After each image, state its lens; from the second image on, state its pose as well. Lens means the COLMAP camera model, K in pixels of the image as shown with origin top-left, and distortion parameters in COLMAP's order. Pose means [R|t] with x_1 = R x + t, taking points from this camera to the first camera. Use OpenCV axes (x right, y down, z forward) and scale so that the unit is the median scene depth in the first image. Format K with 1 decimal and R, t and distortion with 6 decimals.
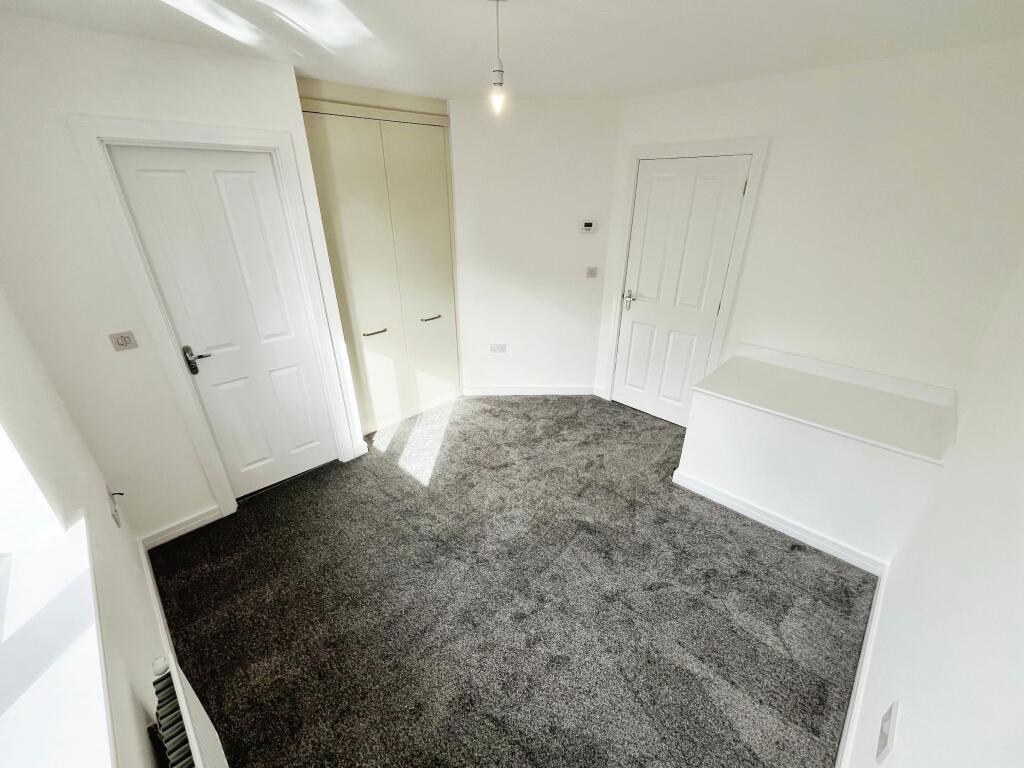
lens RADIAL K [[415.0, 0, 509.5], [0, 415.0, 385.5], [0, 0, 1]] dist [-0.001183, -0.000020]
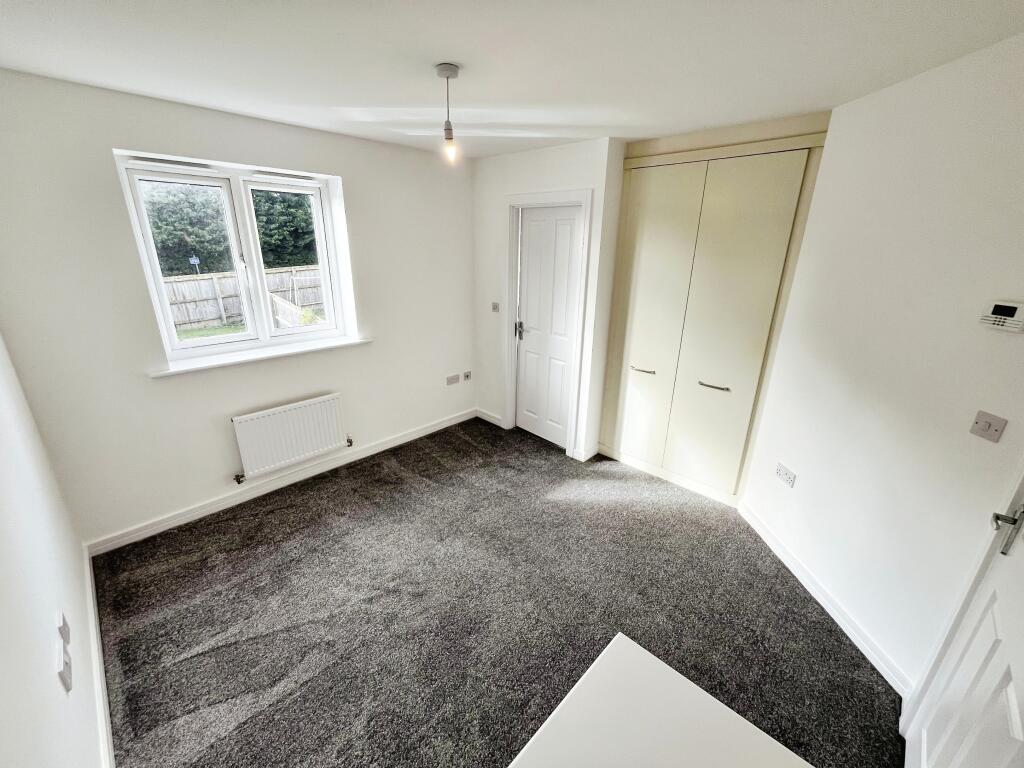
lens RADIAL K [[415.0, 0, 509.5], [0, 415.0, 385.5], [0, 0, 1]] dist [-0.001183, -0.000020]
pose [[0.011953, 0.329821, -0.943968, 0.733439], [-0.446801, 0.846312, 0.290043, -0.284318], [0.894554, 0.418299, 0.157480, 0.669313]]
